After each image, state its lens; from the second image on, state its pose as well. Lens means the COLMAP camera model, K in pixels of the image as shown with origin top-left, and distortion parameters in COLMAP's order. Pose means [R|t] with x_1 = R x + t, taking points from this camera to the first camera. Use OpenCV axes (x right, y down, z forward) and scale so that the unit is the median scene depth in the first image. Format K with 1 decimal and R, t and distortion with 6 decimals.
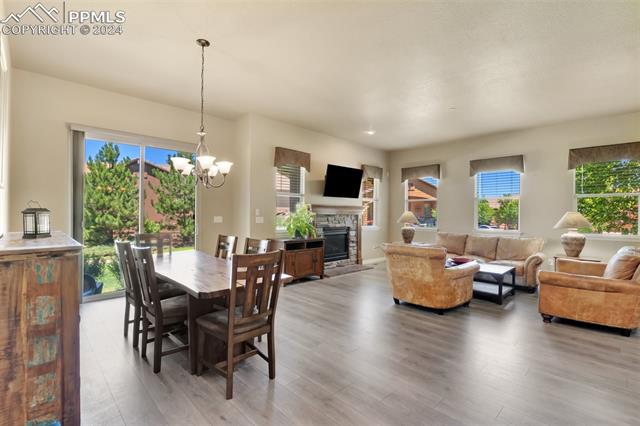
lens RADIAL K [[297.0, 0, 320.0], [0, 297.0, 213.0], [0, 0, 1]] dist [-0.000150, 0.000023]
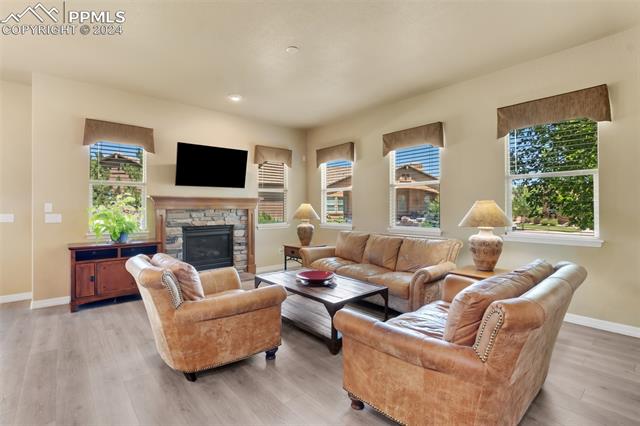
lens RADIAL K [[297.6, 0, 320.8], [0, 297.6, 206.3], [0, 0, 1]] dist [0.003610, 0.000234]
pose [[0.998078, -0.012862, -0.060619, 0.408422], [0.012594, 0.999909, -0.004795, 0.005244], [0.060675, 0.004023, 0.998149, 0.255644]]
